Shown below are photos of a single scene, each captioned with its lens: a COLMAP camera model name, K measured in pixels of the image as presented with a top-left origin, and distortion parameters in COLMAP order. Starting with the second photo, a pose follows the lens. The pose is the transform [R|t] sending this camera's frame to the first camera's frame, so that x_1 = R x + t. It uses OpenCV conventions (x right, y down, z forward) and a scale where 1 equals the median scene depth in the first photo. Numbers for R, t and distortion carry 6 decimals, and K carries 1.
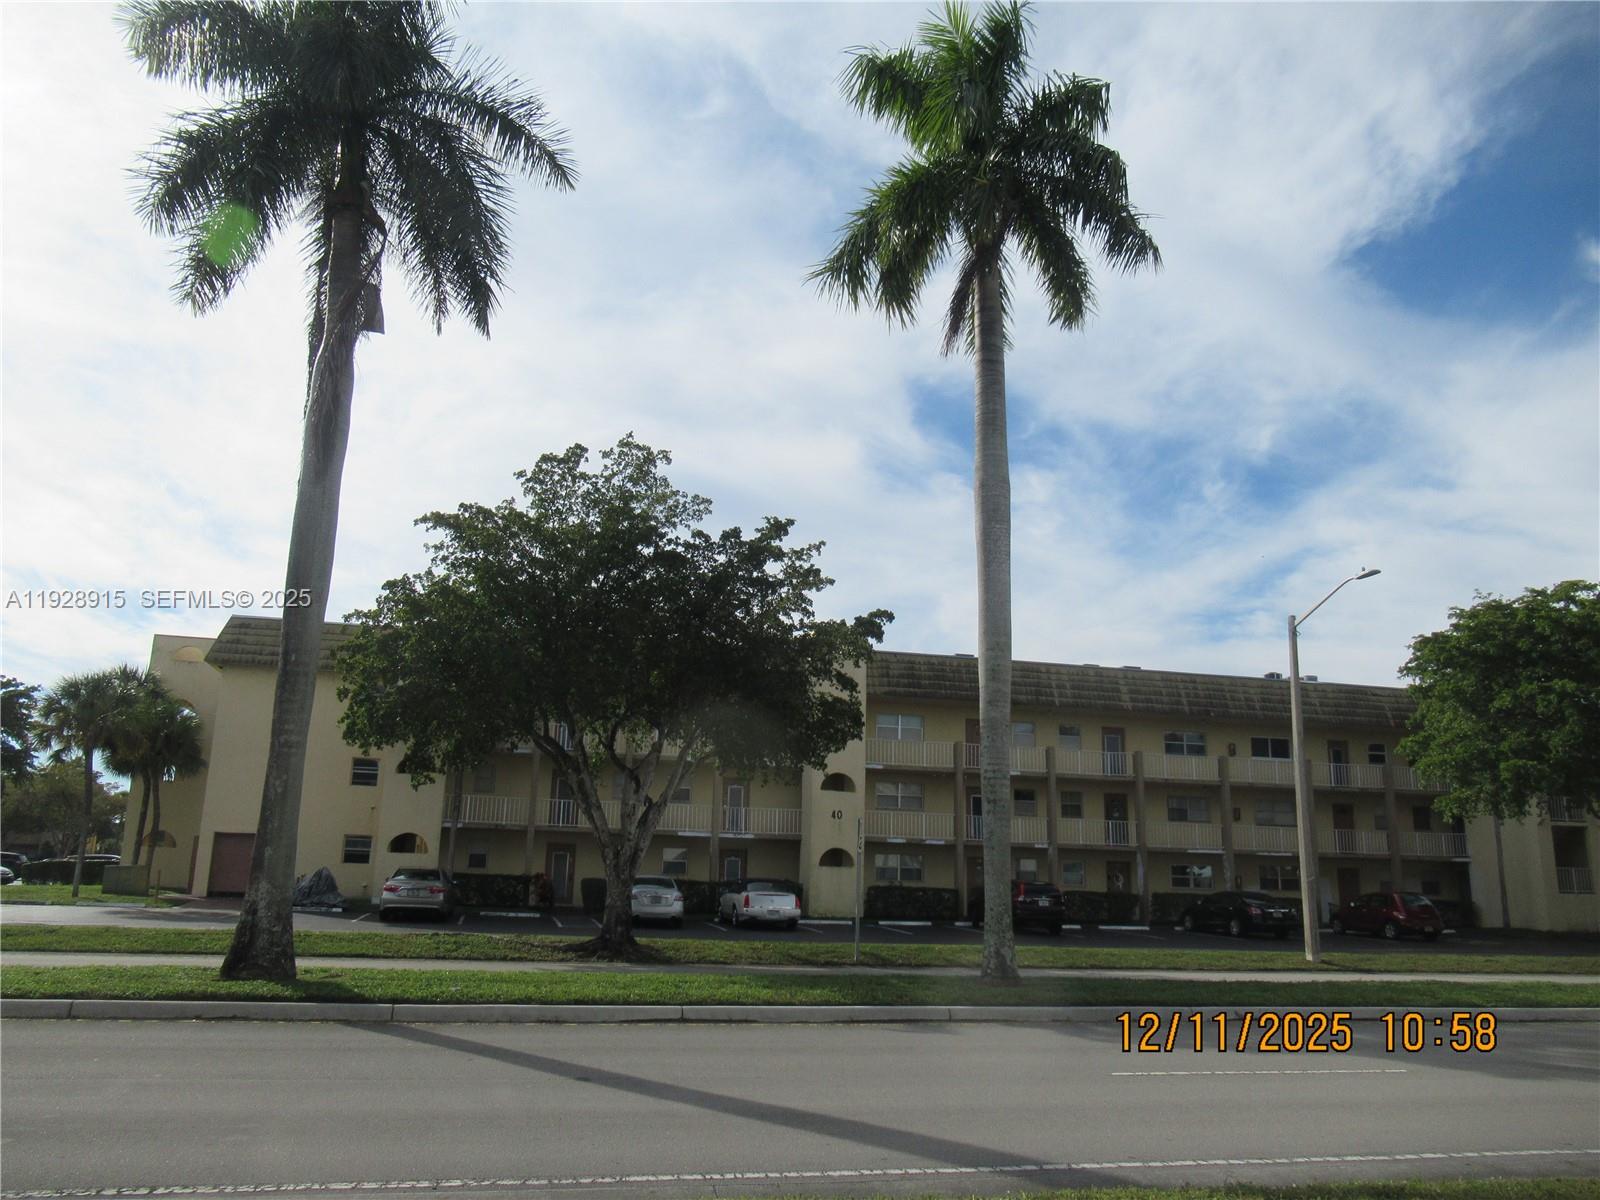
lens RADIAL K [[1349.4, 0, 800.0], [0, 1349.4, 600.0], [0, 0, 1]] dist [0.004906, 0.003768]
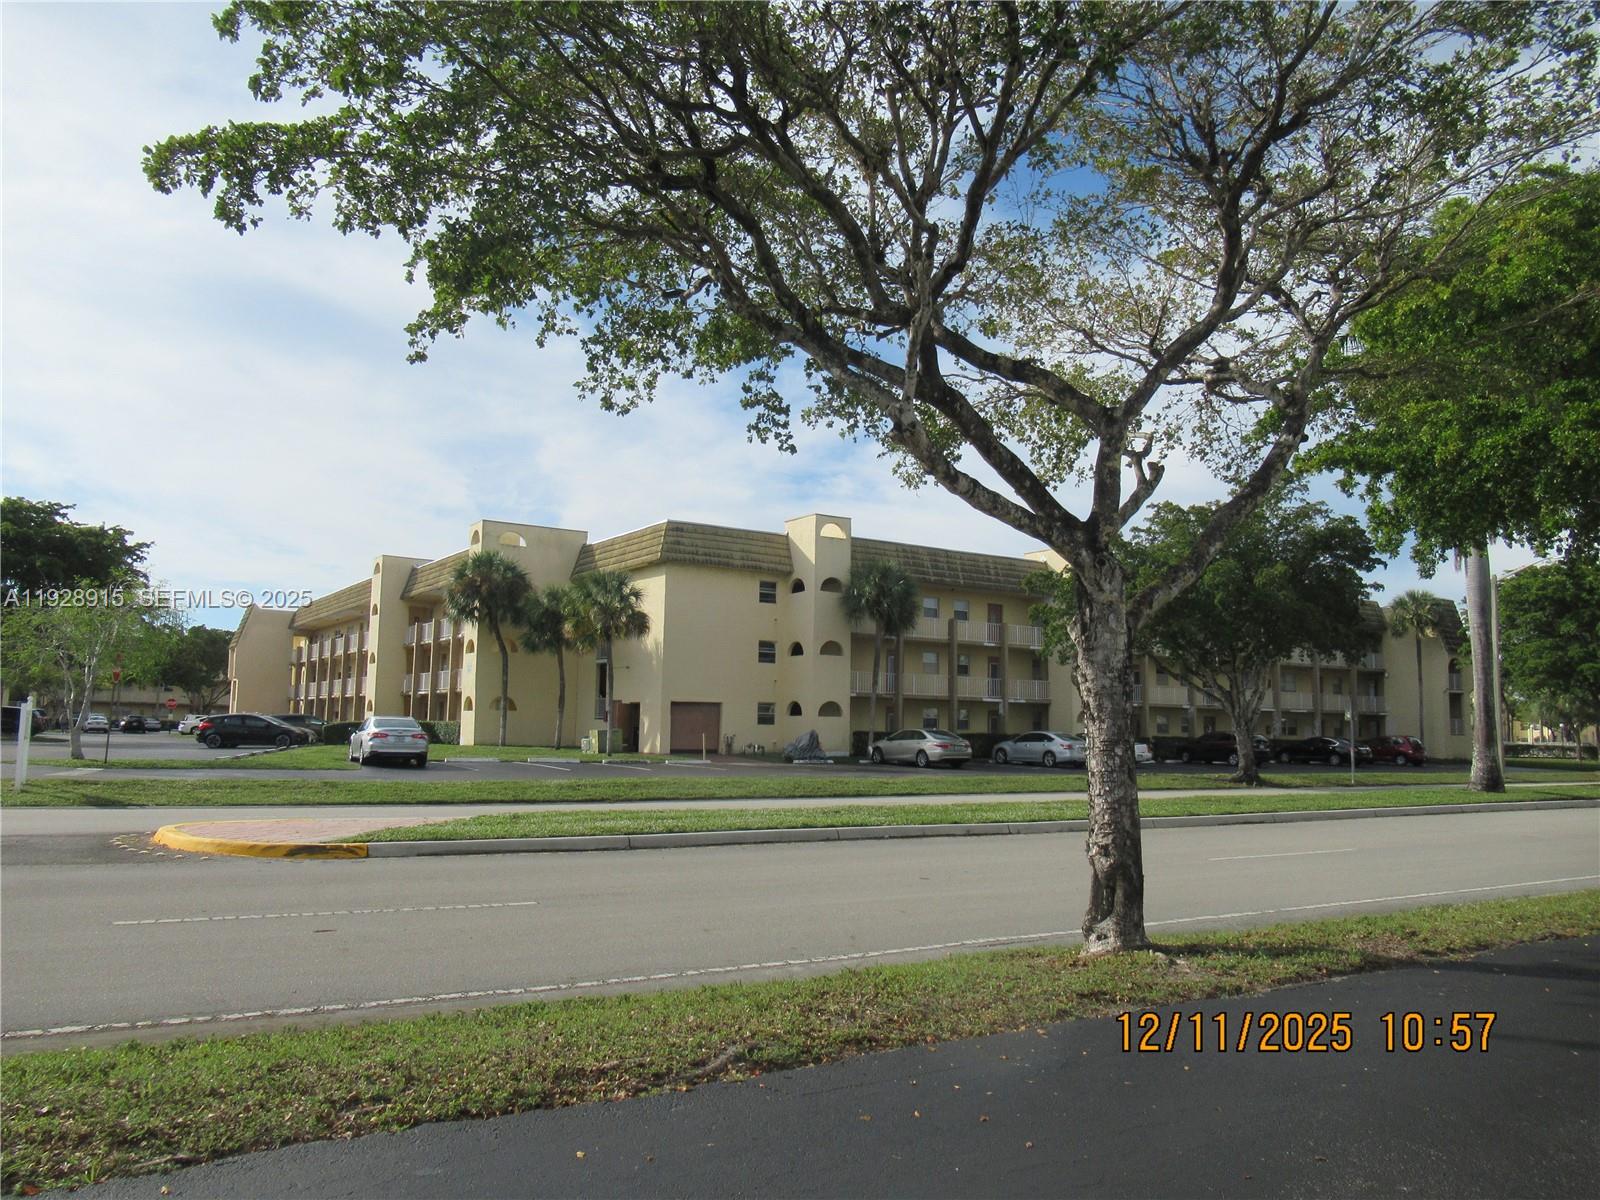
lens RADIAL K [[1372.2, 0, 800.0], [0, 1372.2, 600.0], [0, 0, 1]] dist [-0.052252, -0.001084]
pose [[0.921854, 0.027836, 0.386535, -0.665037], [-0.075194, 0.991309, 0.107943, -0.050405], [-0.380171, -0.128573, 0.915936, -0.140635]]
